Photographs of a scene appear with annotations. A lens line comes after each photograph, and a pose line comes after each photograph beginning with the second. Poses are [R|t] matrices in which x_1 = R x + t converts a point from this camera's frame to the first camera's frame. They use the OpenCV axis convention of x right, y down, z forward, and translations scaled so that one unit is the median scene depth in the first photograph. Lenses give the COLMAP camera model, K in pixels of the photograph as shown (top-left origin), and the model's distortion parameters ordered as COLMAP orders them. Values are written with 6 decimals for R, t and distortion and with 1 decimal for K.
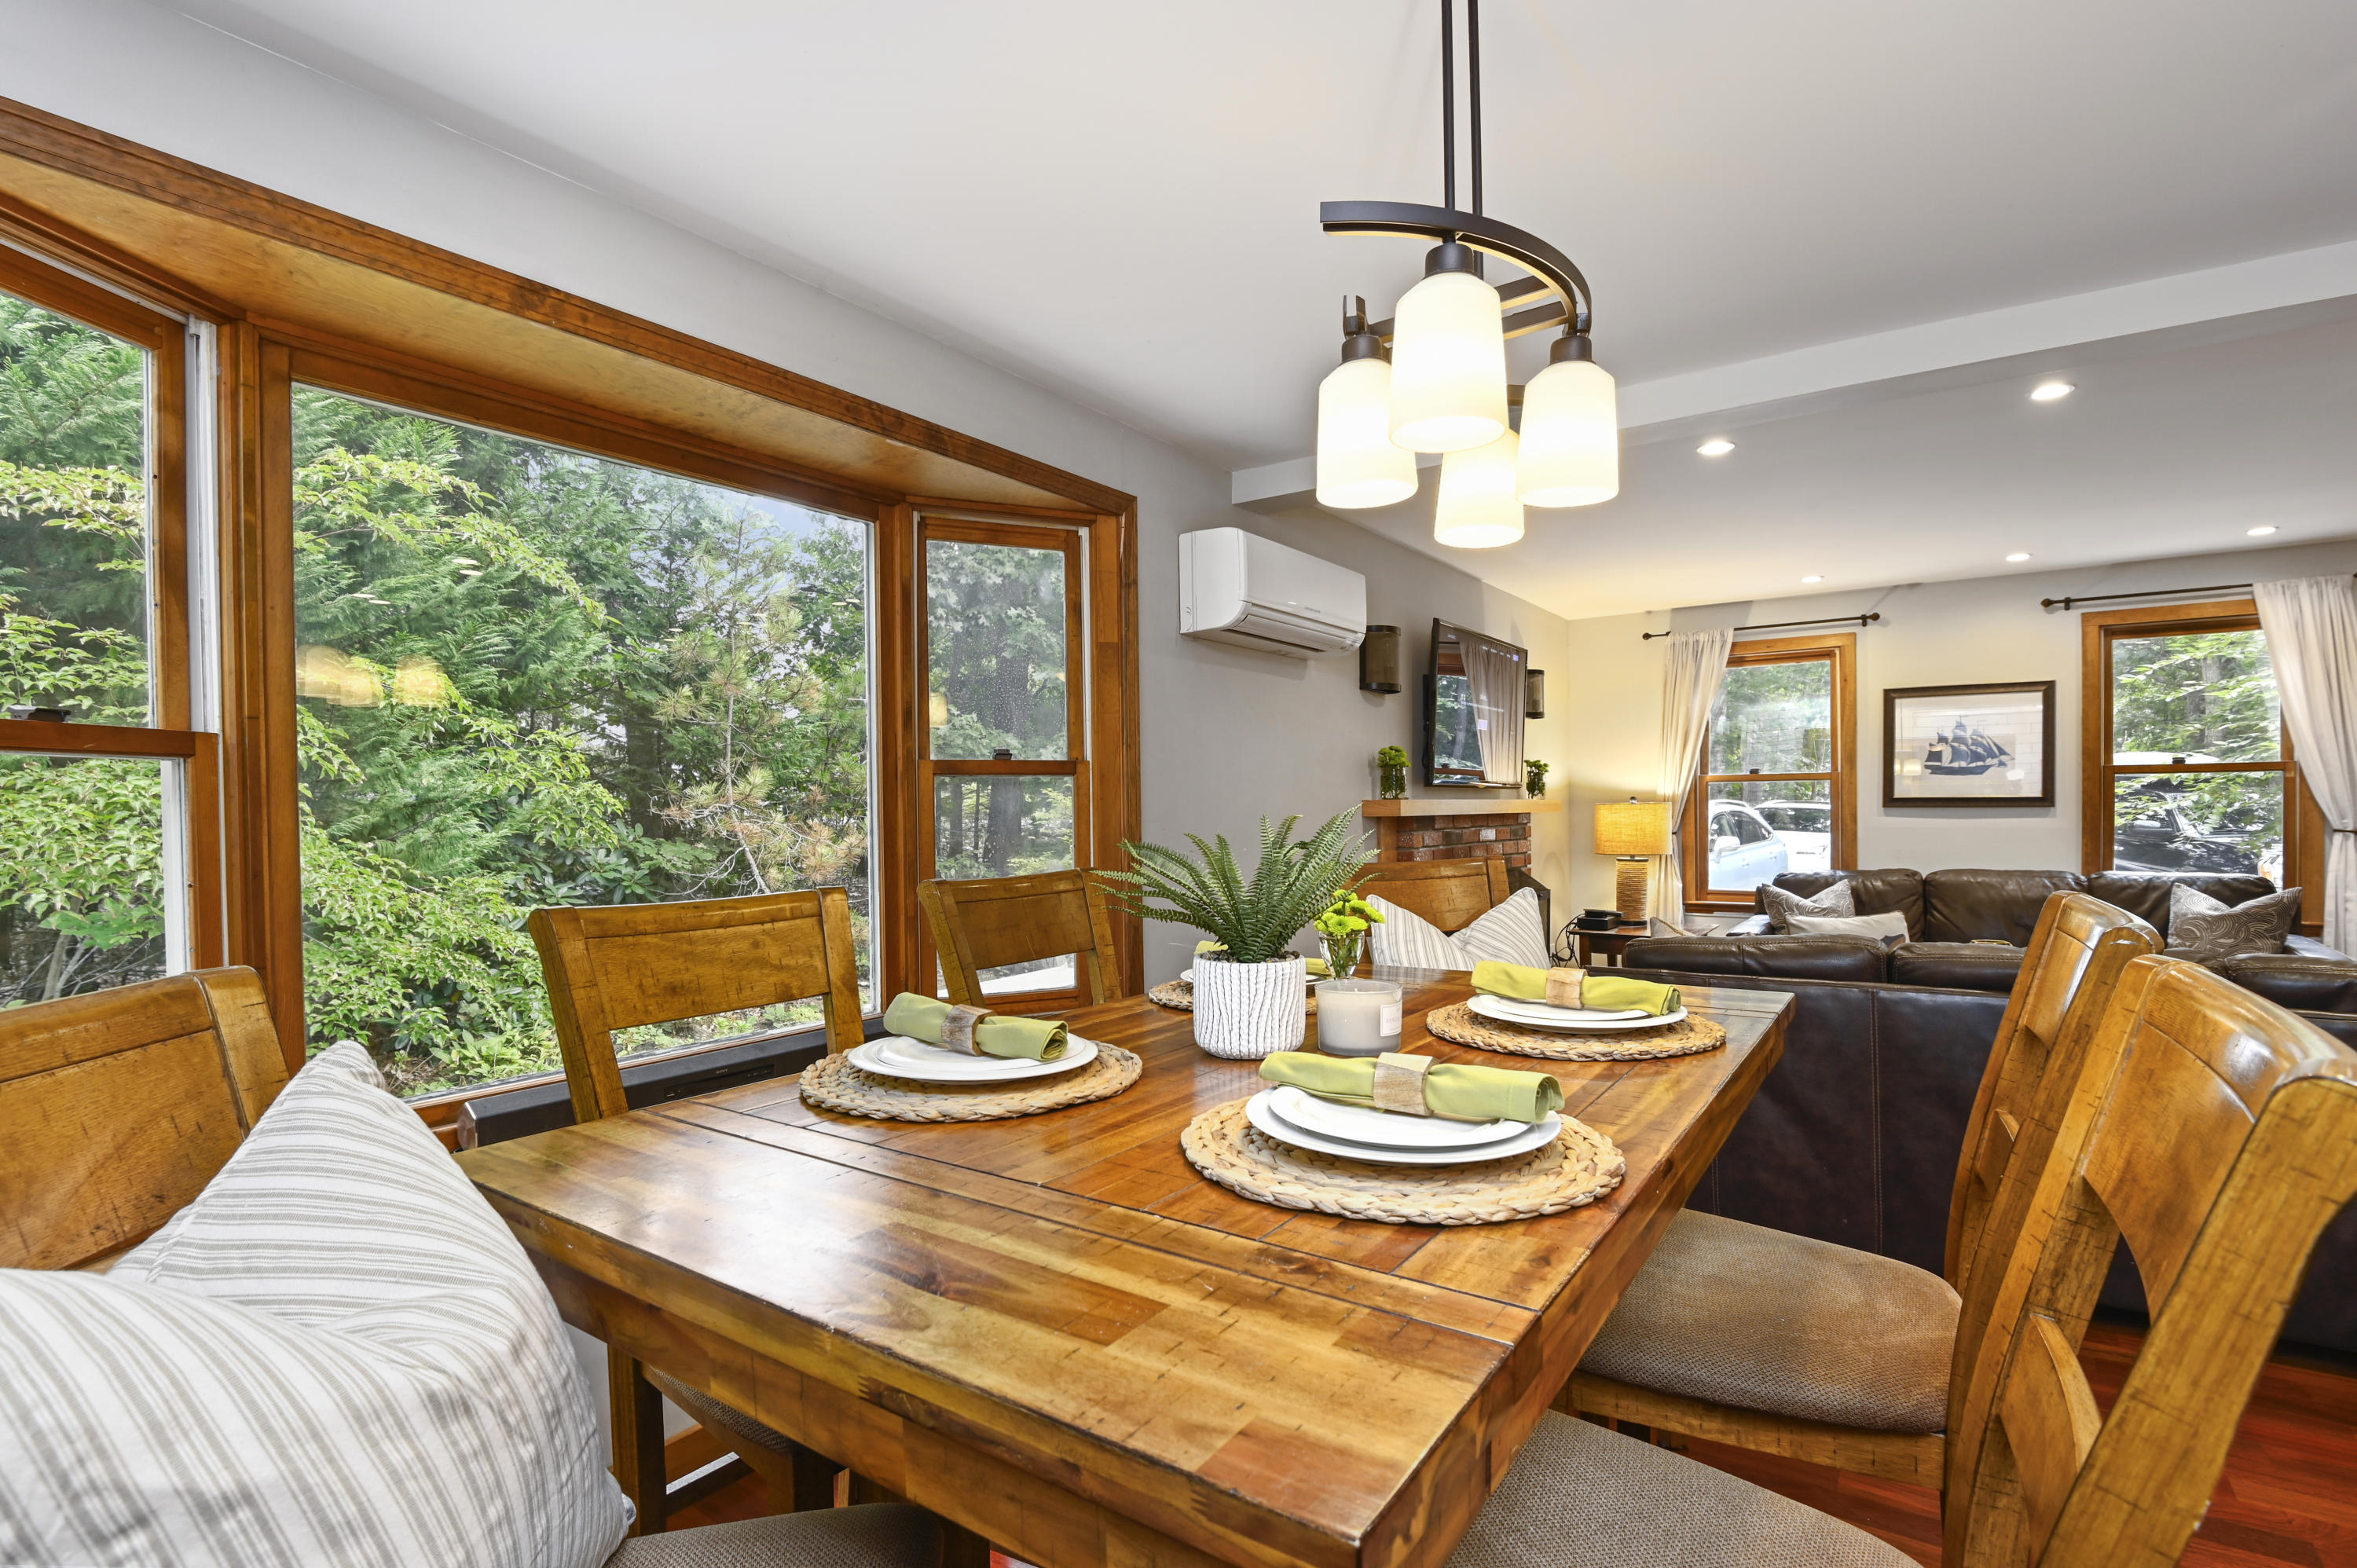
lens RADIAL K [[1106.6, 0, 1186.2], [0, 1106.6, 817.3], [0, 0, 1]] dist [-0.018226, -0.001217]
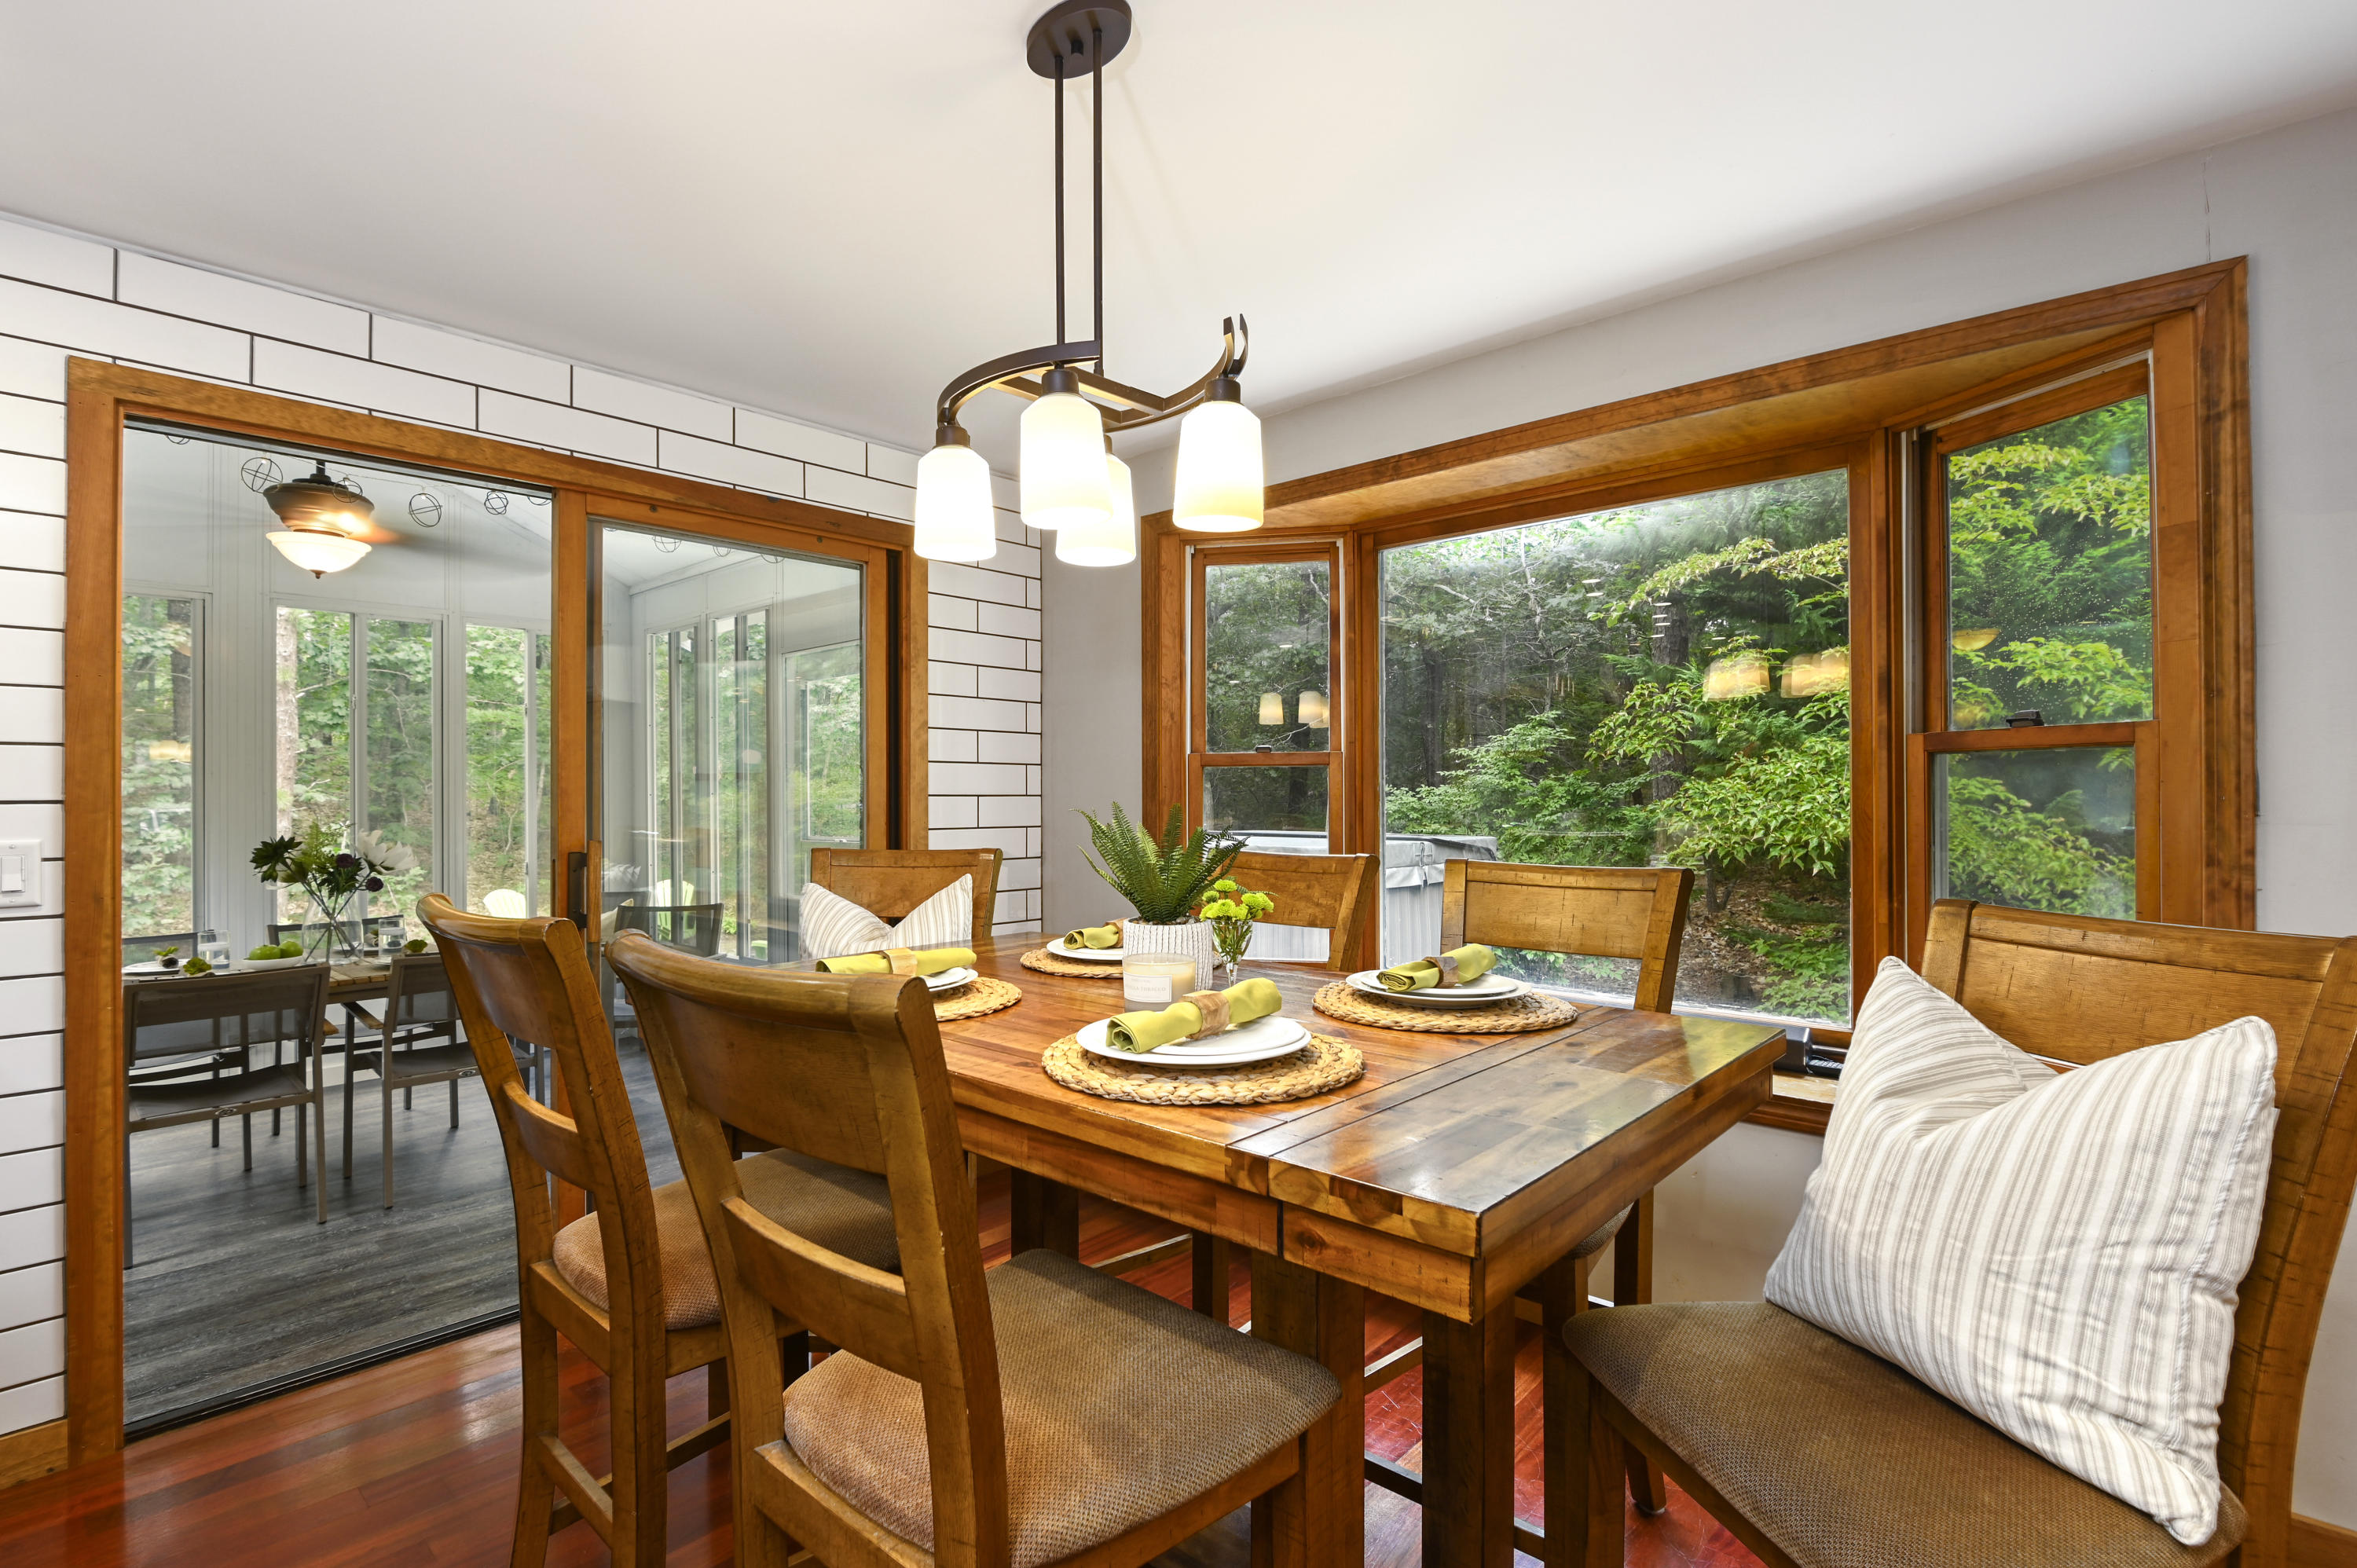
lens RADIAL K [[1099.2, 0, 1172.4], [0, 1099.2, 793.0], [0, 0, 1]] dist [-0.005676, -0.001134]
pose [[-0.127534, 0.012327, -0.991758, 0.344476], [-0.004841, 0.999903, 0.013051, -0.008987], [0.991822, 0.006466, -0.127462, 0.307412]]
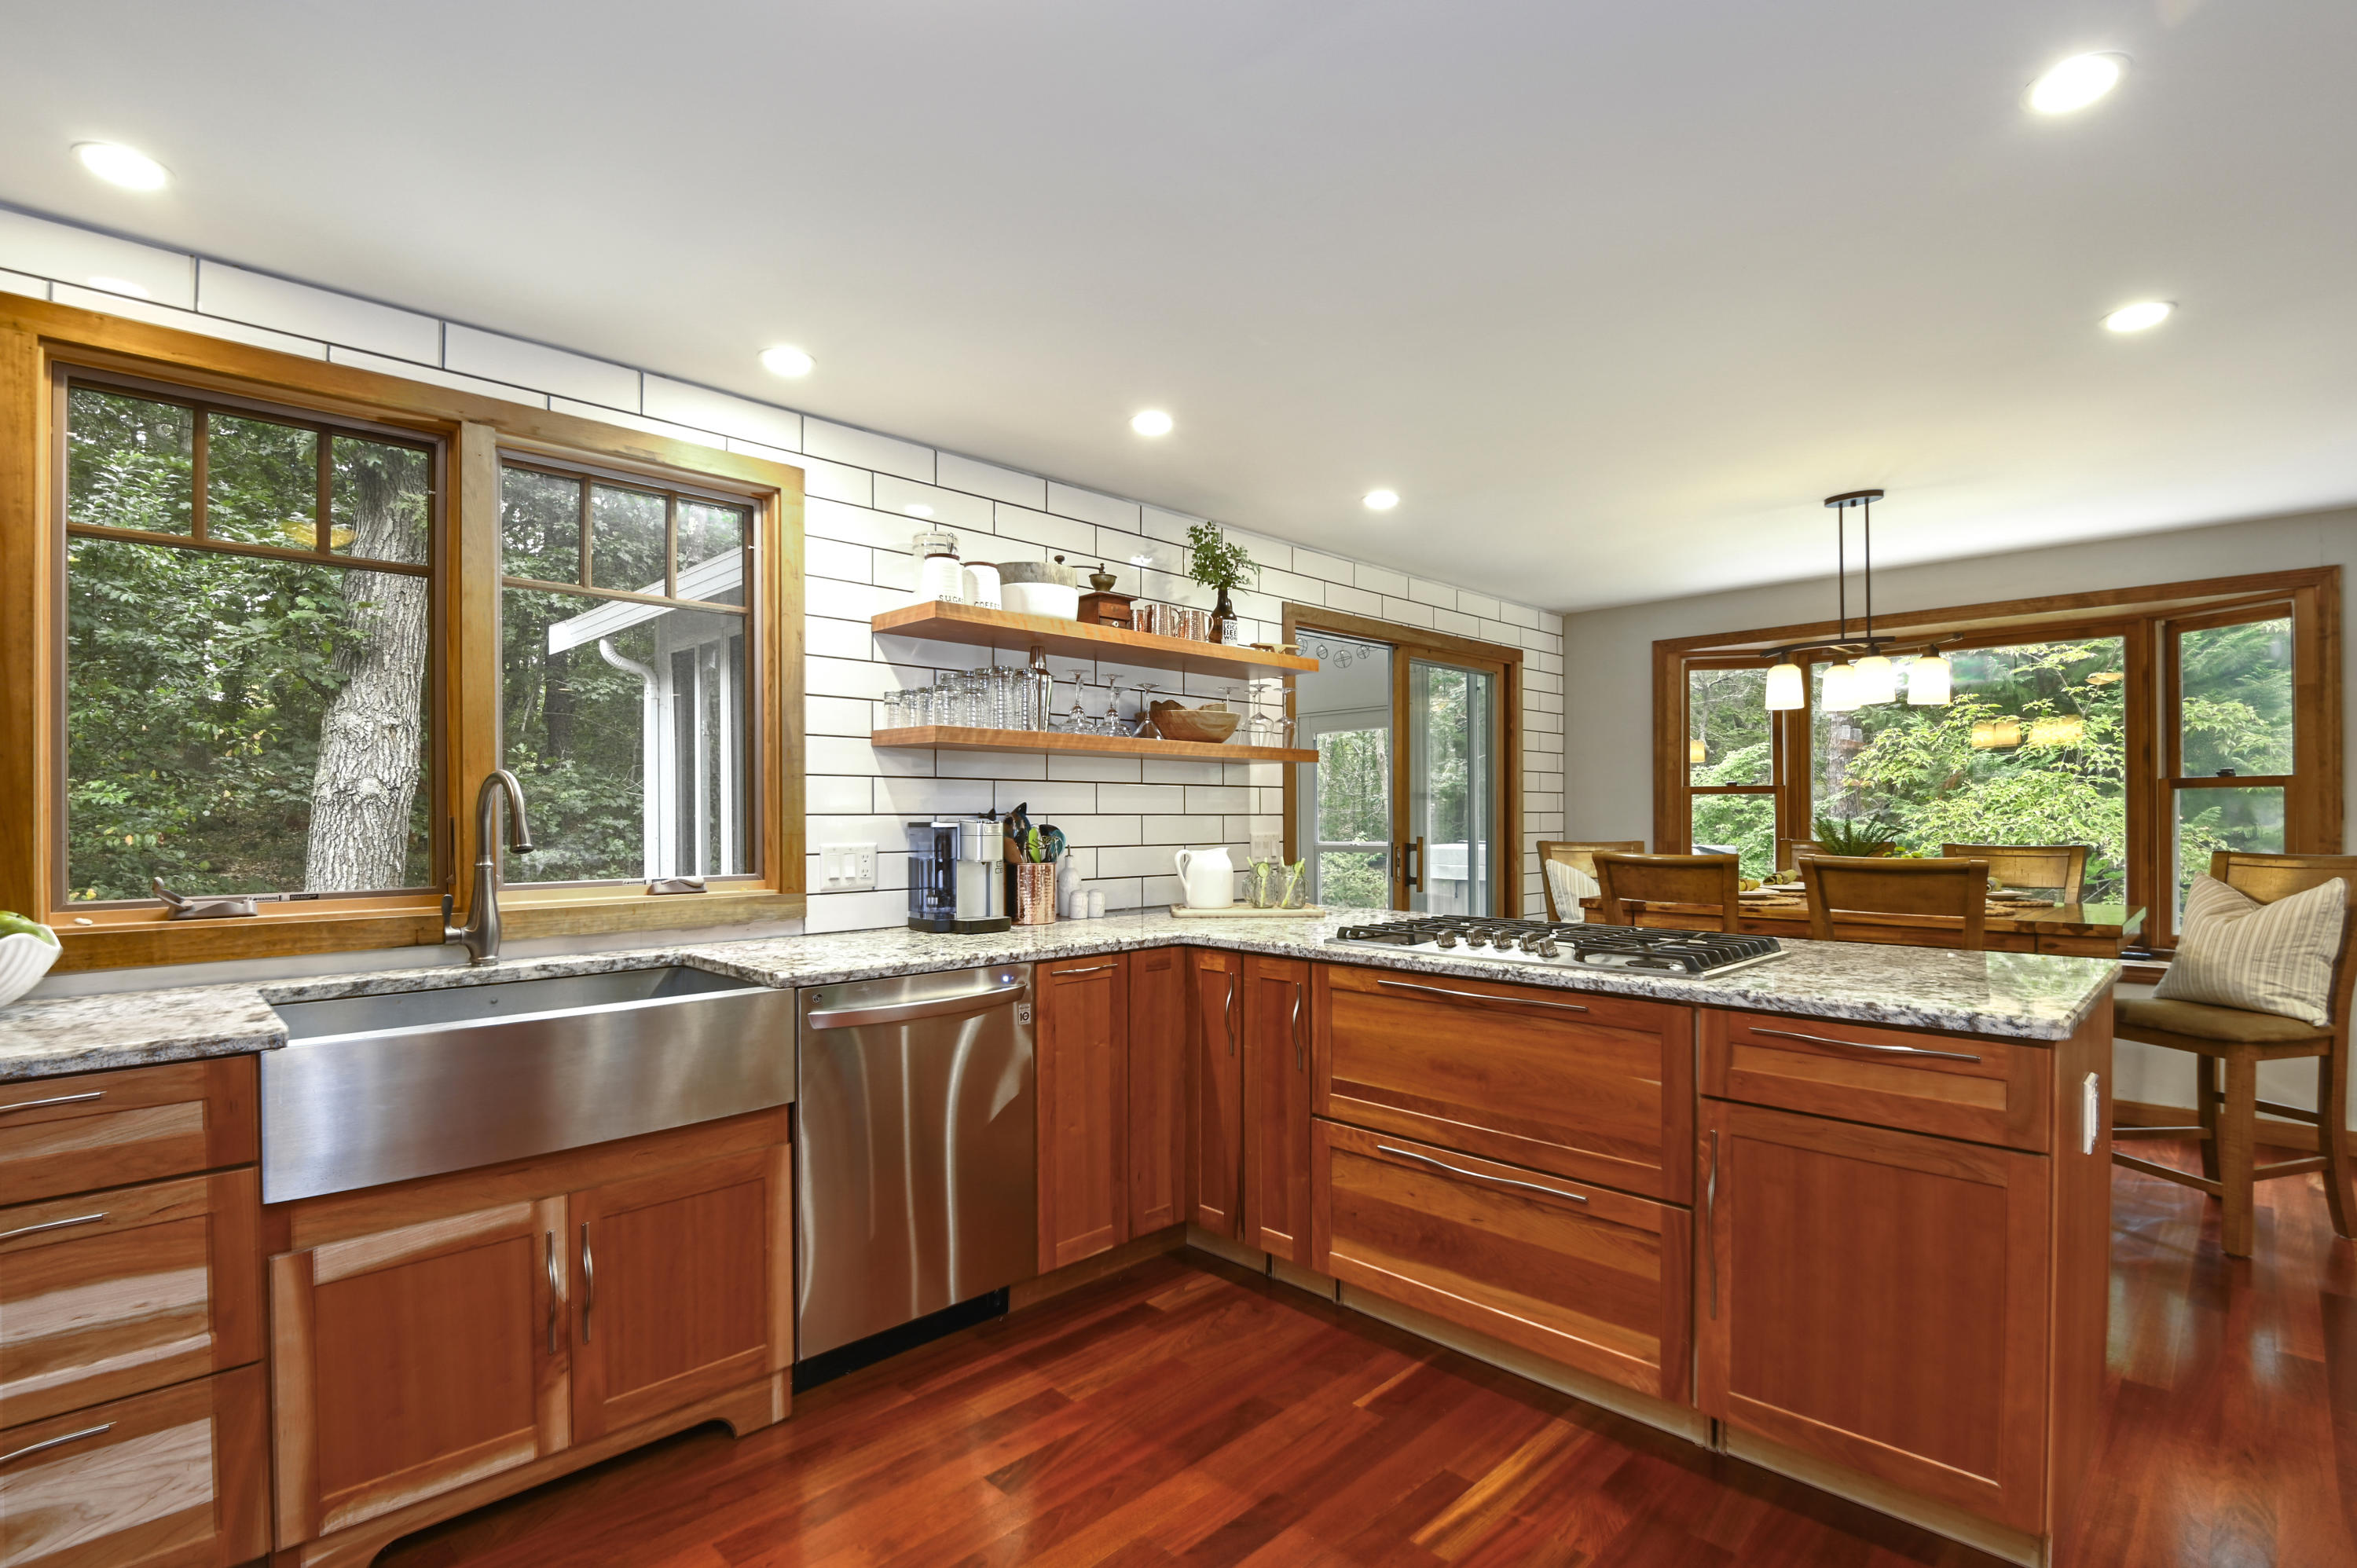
lens RADIAL K [[1106.6, 0, 1186.2], [0, 1106.6, 817.3], [0, 0, 1]] dist [-0.018226, -0.001217]
pose [[-0.170440, 0.019037, -0.985184, 0.828515], [-0.001890, 0.999805, 0.019646, -0.013628], [0.985366, 0.005211, -0.170371, -0.054664]]
